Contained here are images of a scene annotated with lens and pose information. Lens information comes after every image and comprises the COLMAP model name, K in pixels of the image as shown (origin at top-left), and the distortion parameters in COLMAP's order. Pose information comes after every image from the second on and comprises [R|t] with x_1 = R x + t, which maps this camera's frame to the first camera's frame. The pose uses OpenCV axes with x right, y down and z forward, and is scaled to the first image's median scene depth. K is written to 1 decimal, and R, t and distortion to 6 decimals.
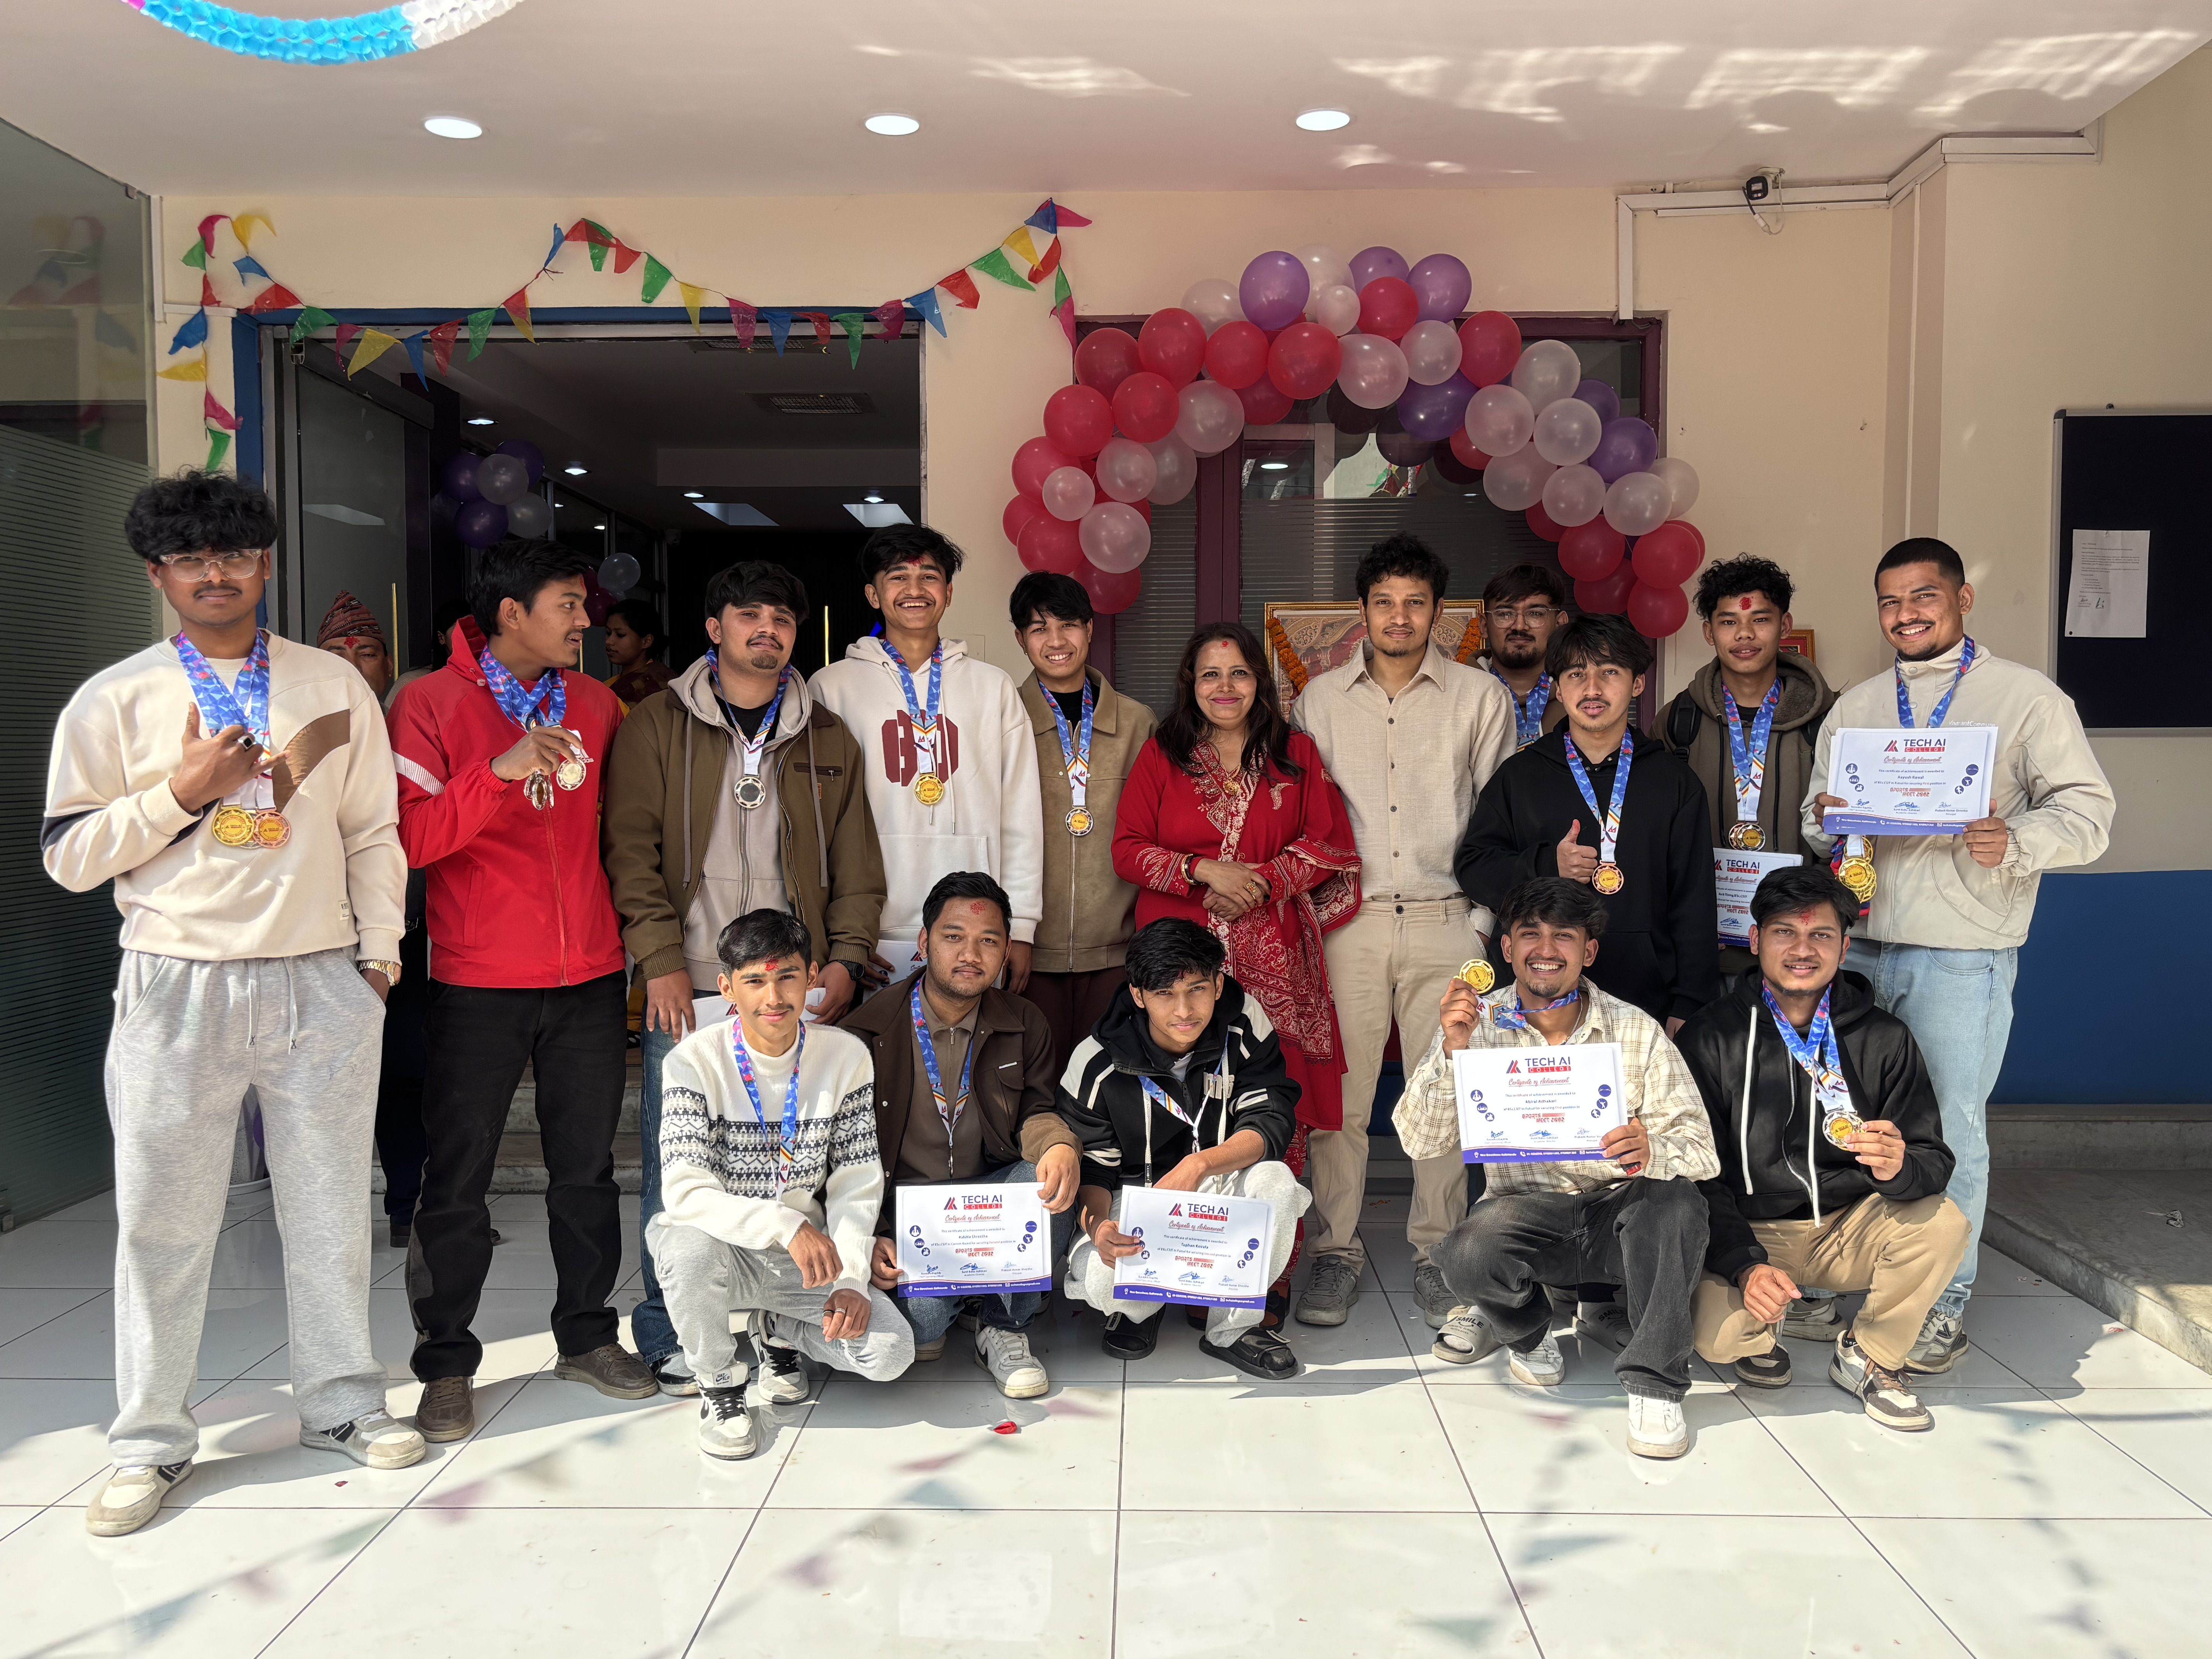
lens RADIAL K [[1740.0, 0, 1109.2], [0, 1740.0, 843.2], [0, 0, 1]] dist [0.063930, -0.070076]
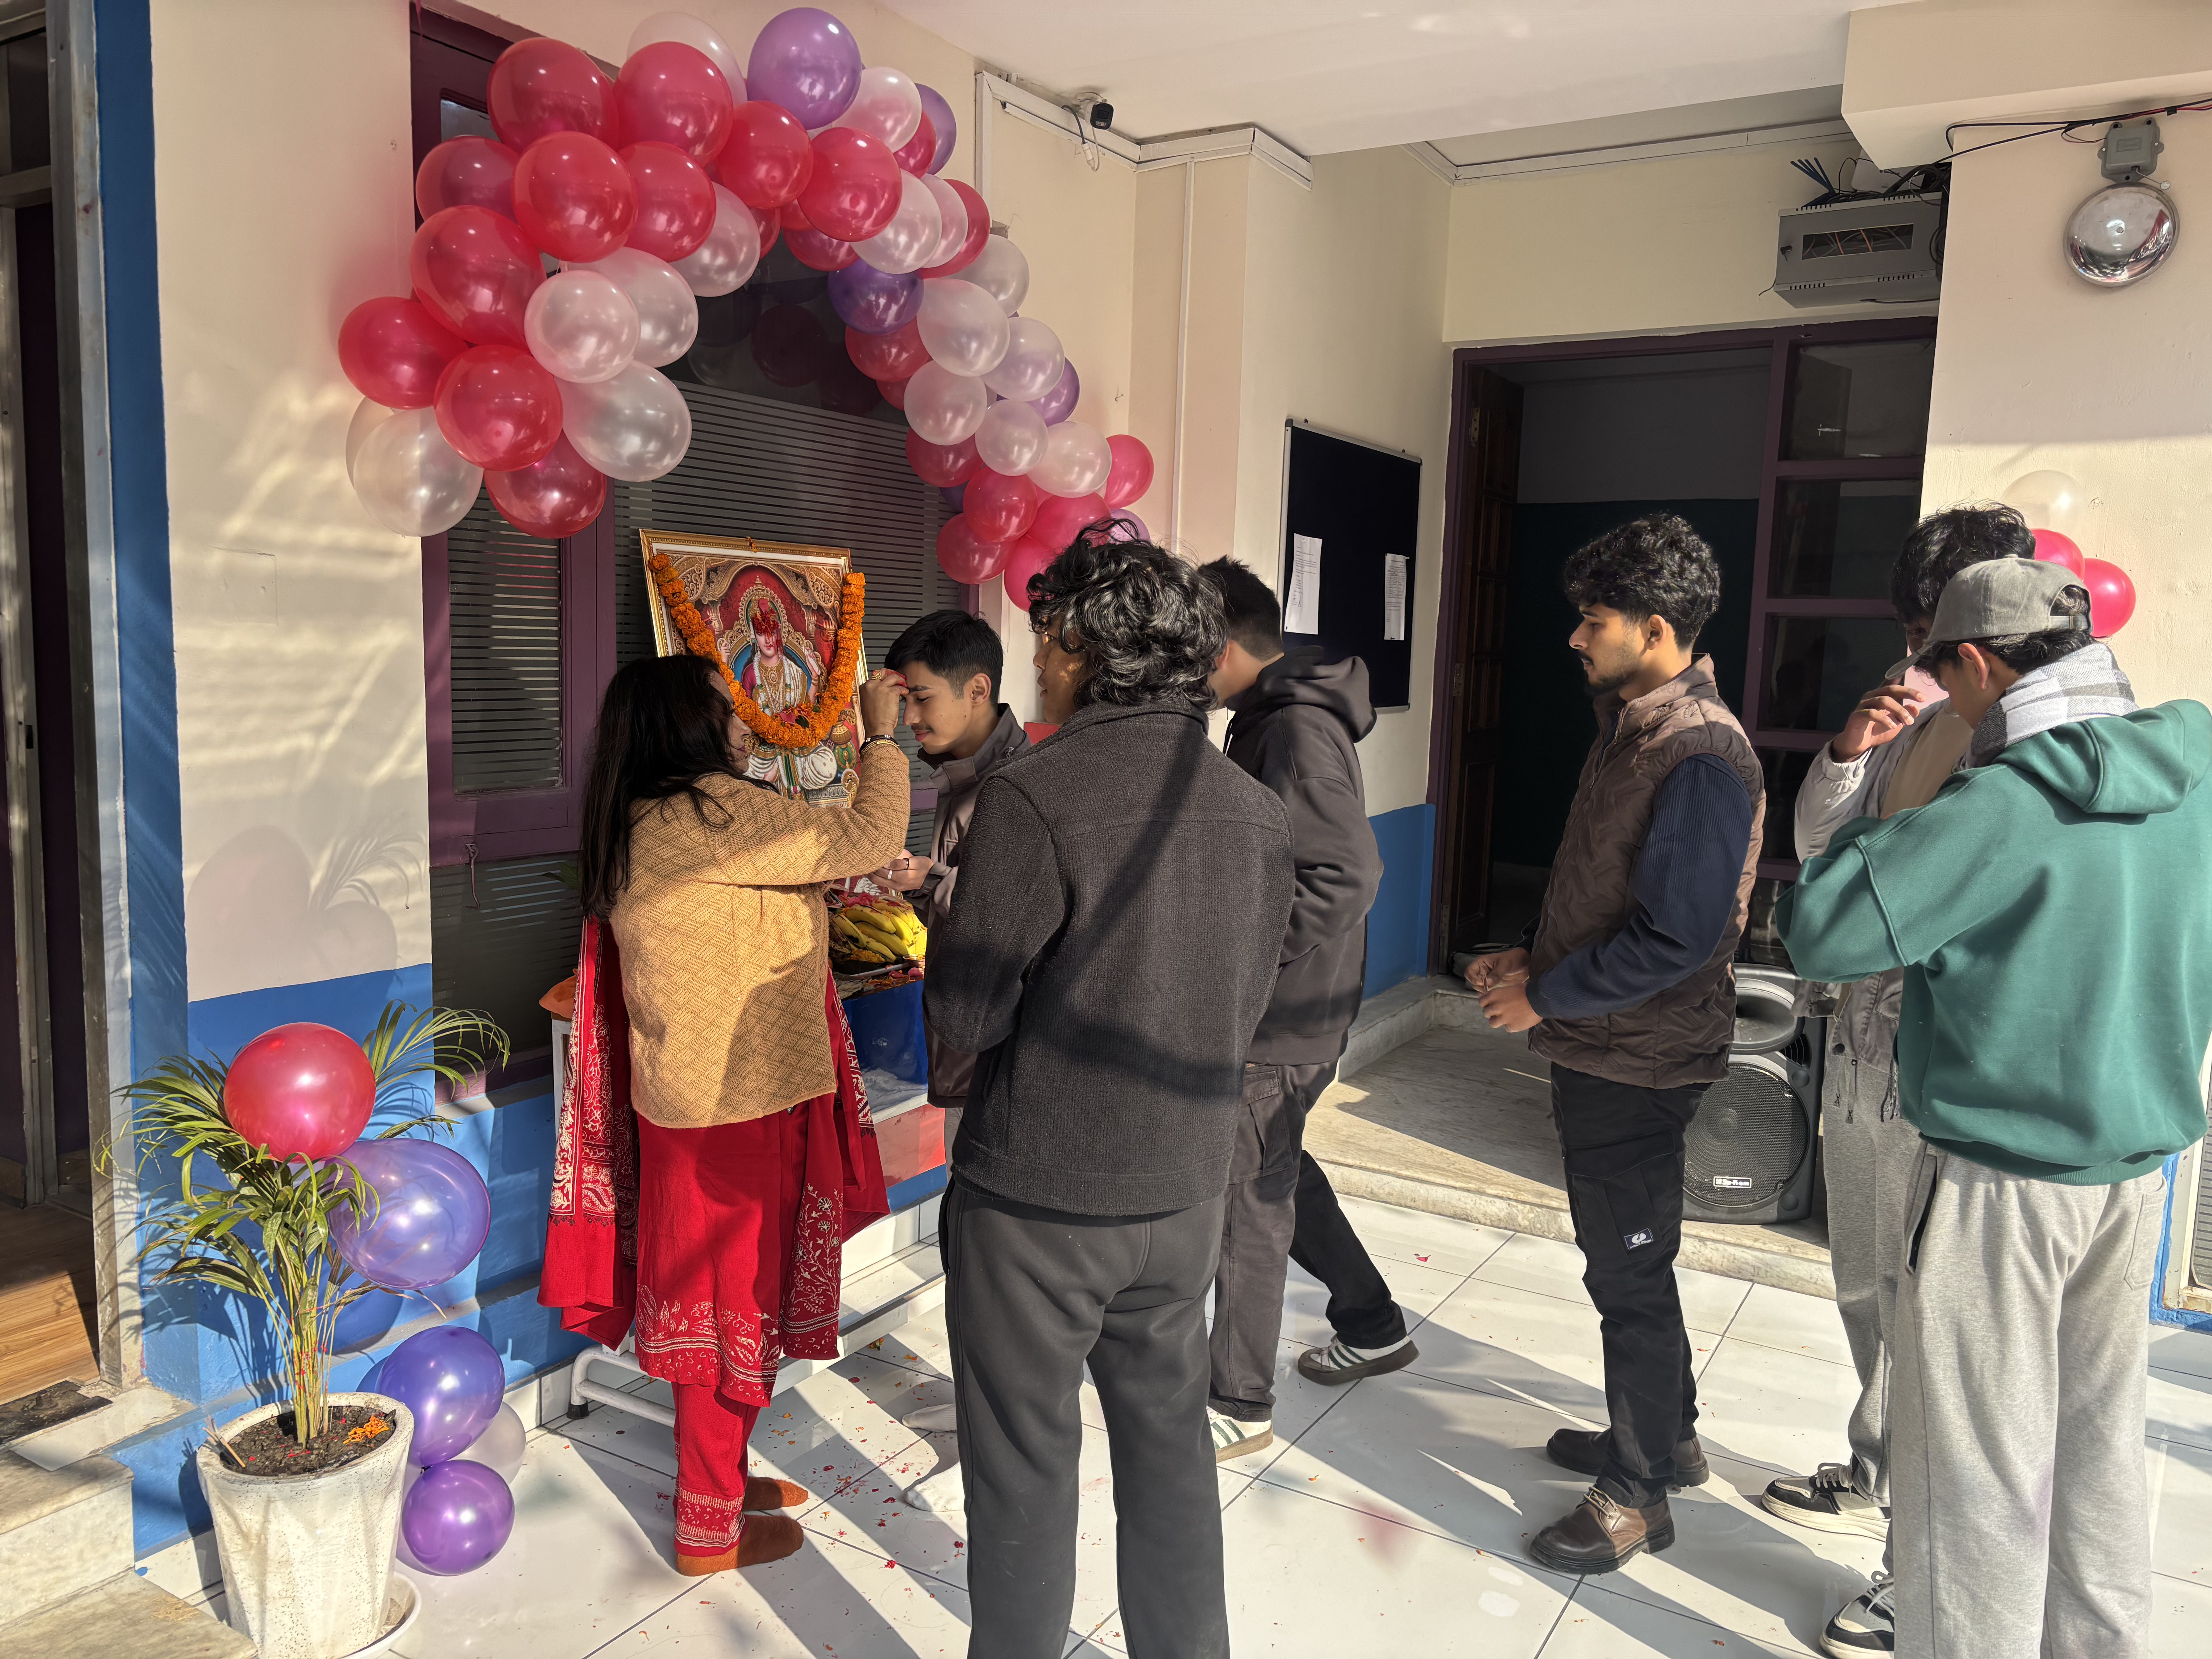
lens RADIAL K [[1688.7, 0, 1084.3], [0, 1688.7, 860.1], [0, 0, 1]] dist [0.023836, -0.030145]
pose [[0.495447, -0.094363, 0.863497, -0.404453], [0.012633, 0.994760, 0.101459, -0.078022], [-0.868546, -0.039359, 0.494043, 0.542886]]
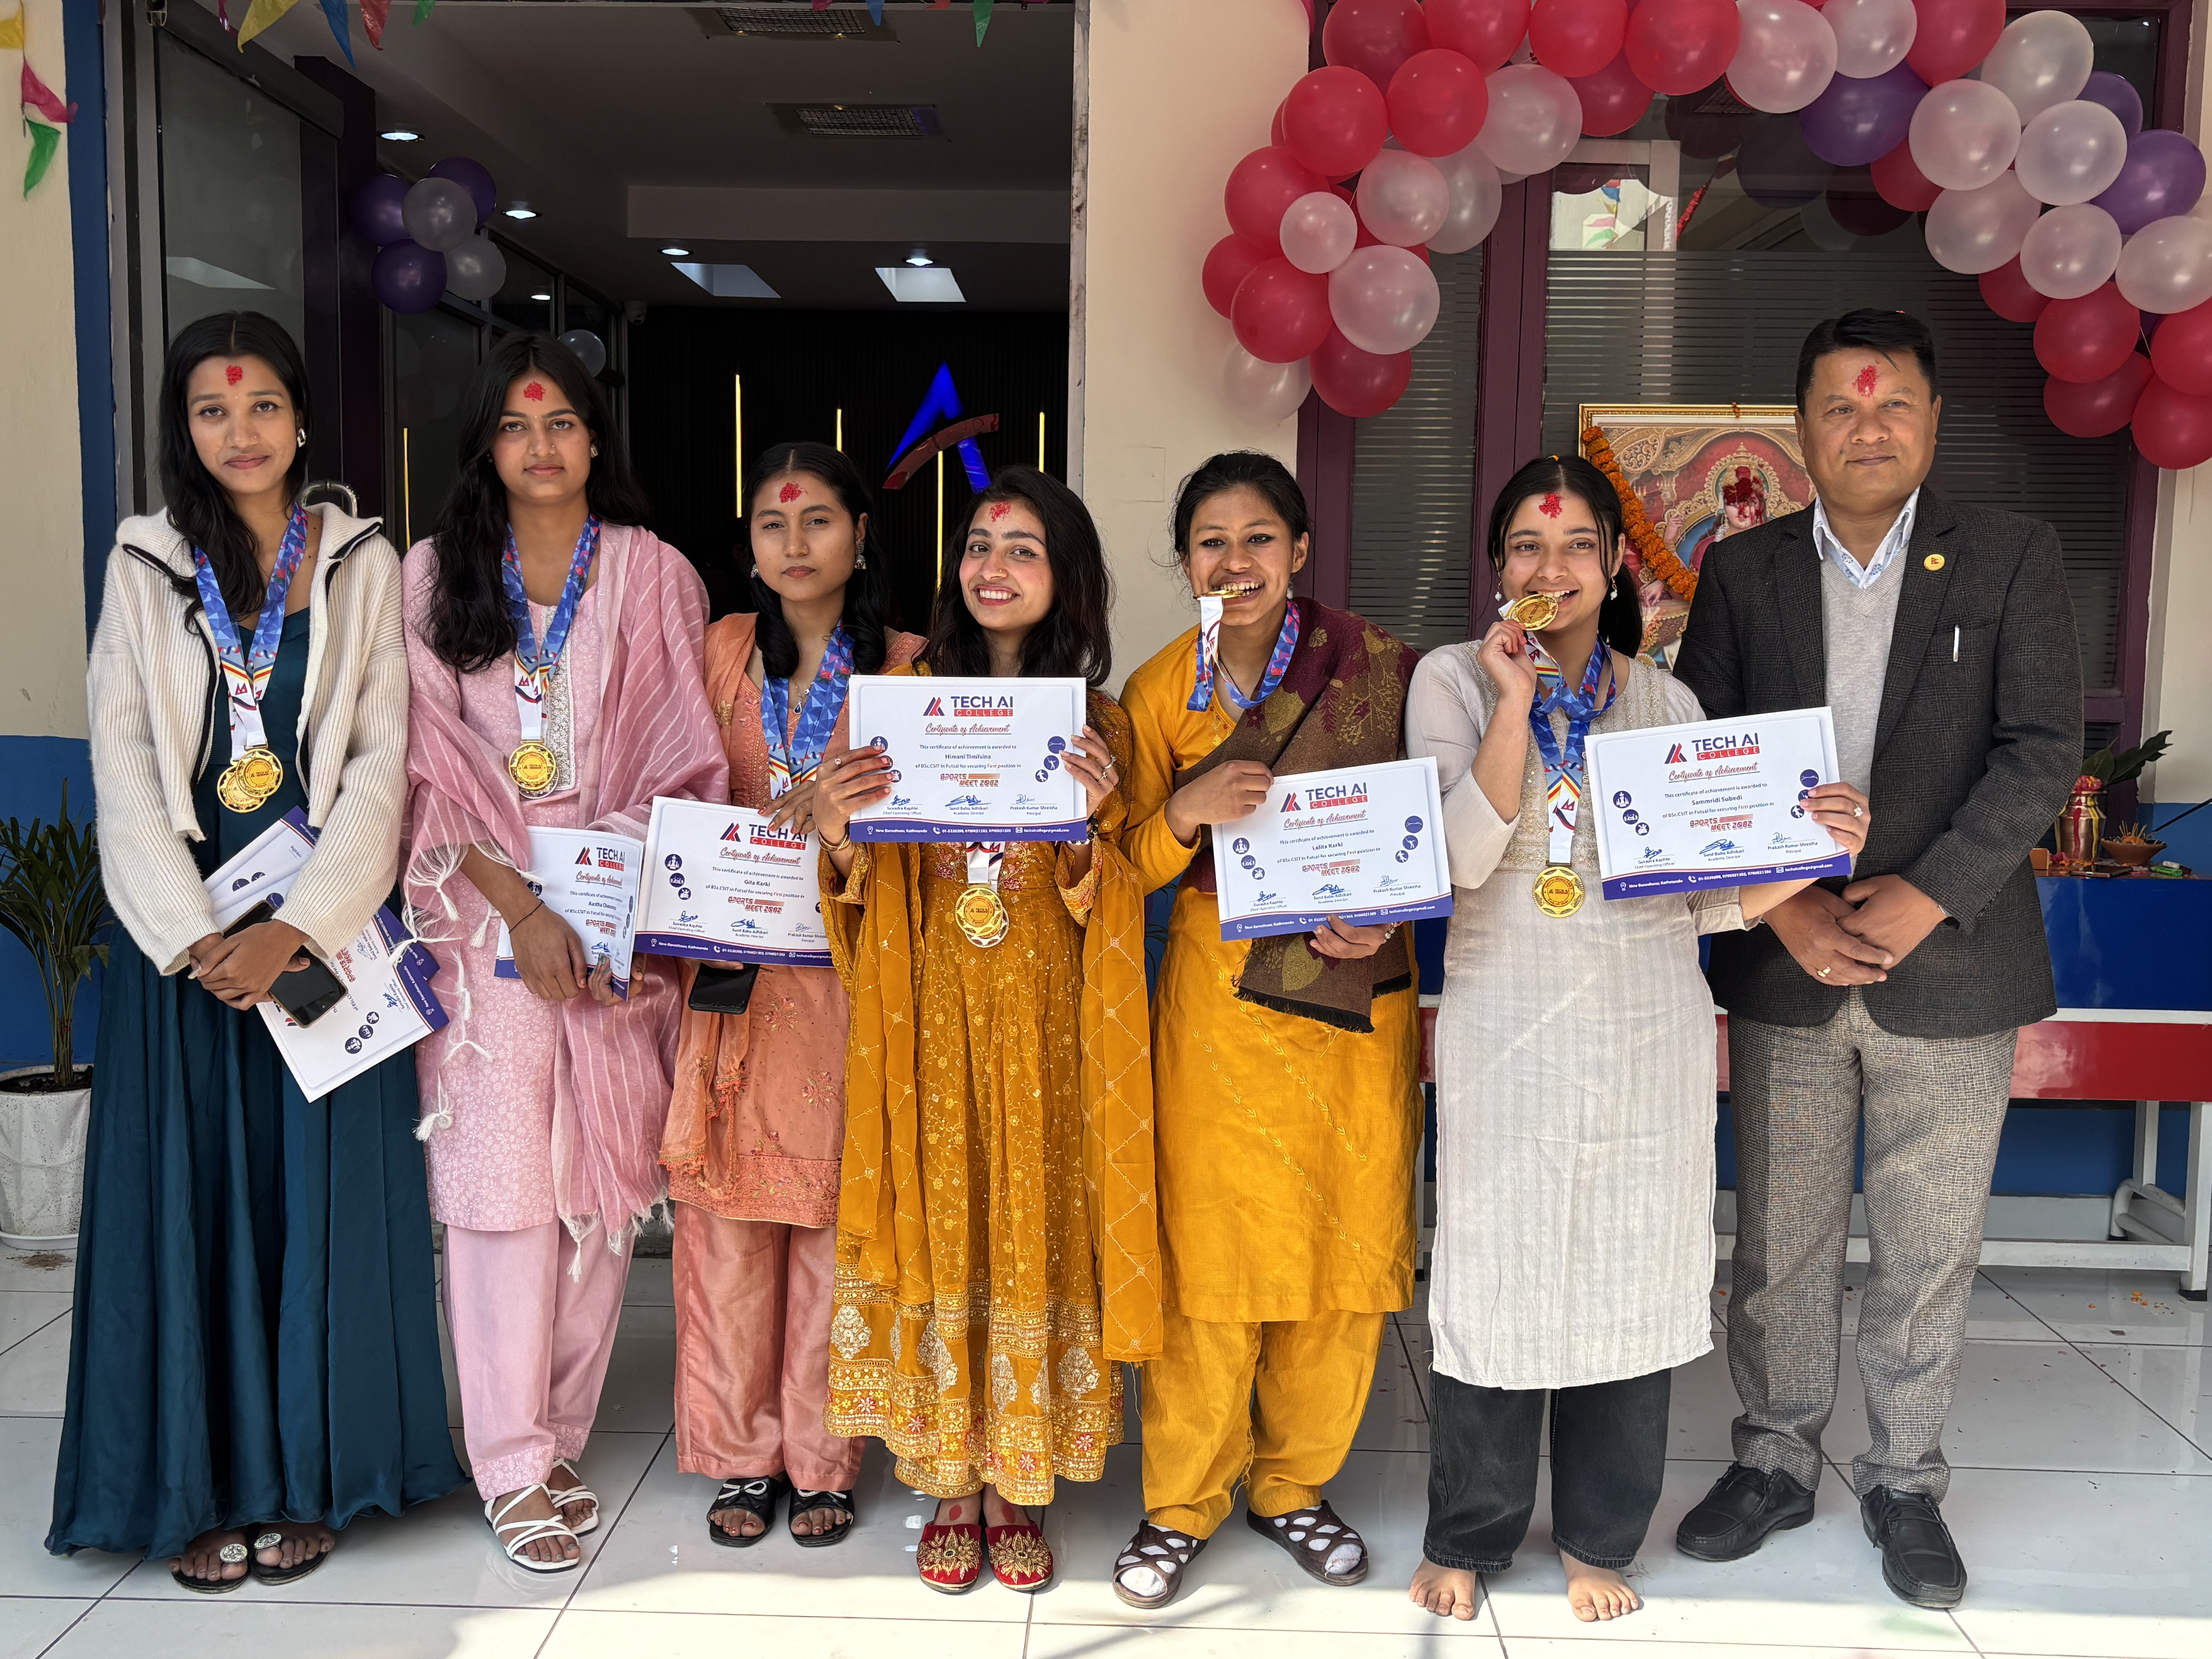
lens RADIAL K [[2159.3, 0, 1124.1], [0, 2159.3, 817.5], [0, 0, 1]] dist [0.006252, 0.000000]
pose [[0.999847, 0.017380, 0.001715, -0.088138], [-0.017440, 0.998809, 0.045559, -0.013612], [-0.000921, -0.045582, 0.998960, 0.160333]]
